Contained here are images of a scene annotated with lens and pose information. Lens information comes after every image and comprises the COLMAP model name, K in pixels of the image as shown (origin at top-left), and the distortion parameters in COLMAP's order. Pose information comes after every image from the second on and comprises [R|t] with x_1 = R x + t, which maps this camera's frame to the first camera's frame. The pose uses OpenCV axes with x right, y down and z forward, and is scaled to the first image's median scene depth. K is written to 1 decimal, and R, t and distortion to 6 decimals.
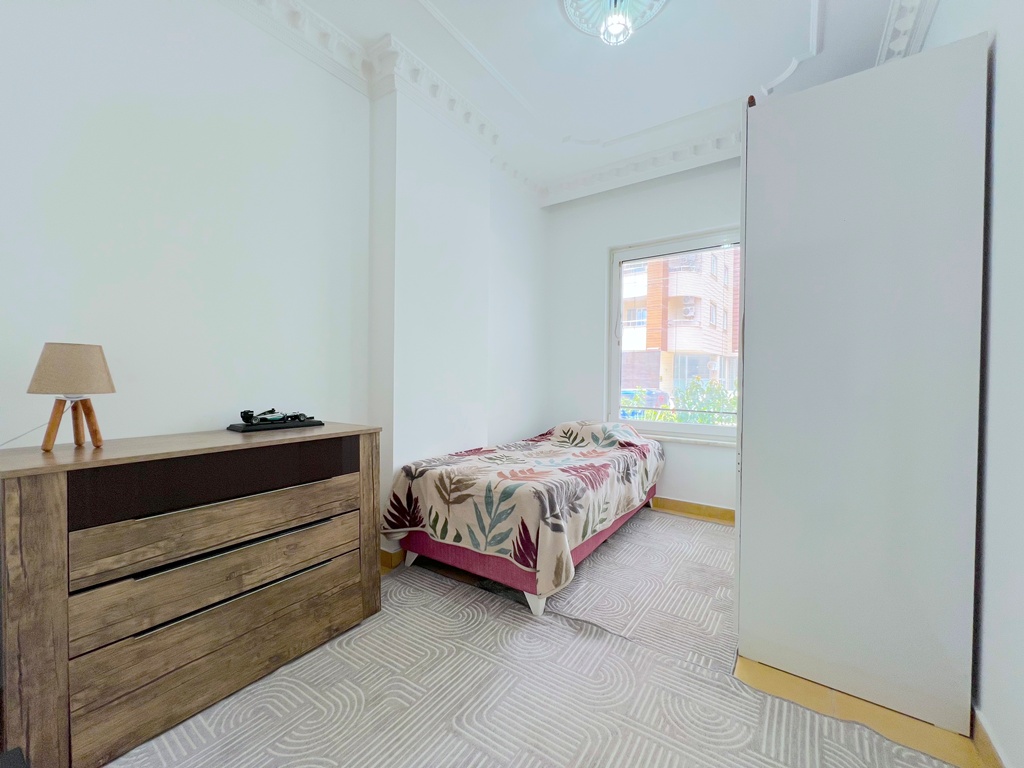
lens RADIAL K [[412.6, 0, 512.0], [0, 412.6, 384.0], [0, 0, 1]] dist [0.012846, 0.000263]
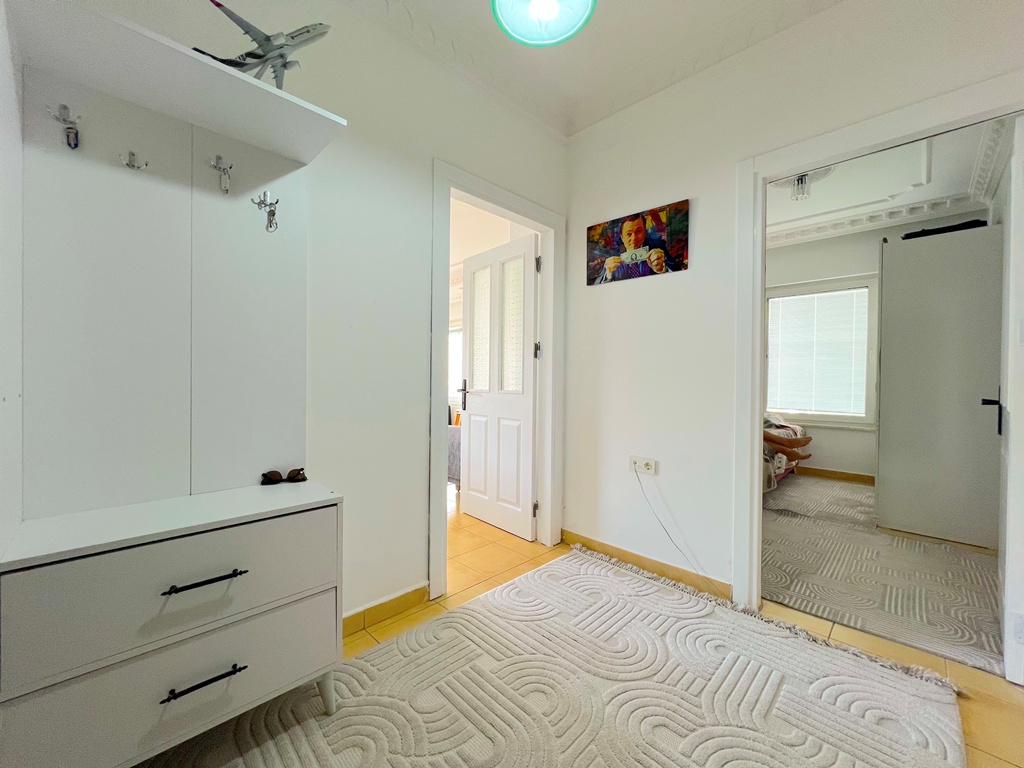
lens RADIAL K [[407.7, 0, 511.6], [0, 407.7, 382.1], [0, 0, 1]] dist [-0.002344, 0.000777]
pose [[0.983949, 0.008275, -0.178260, -0.407688], [-0.009244, 0.999947, -0.004609, 0.001341], [0.178212, 0.006183, 0.983973, -0.600693]]
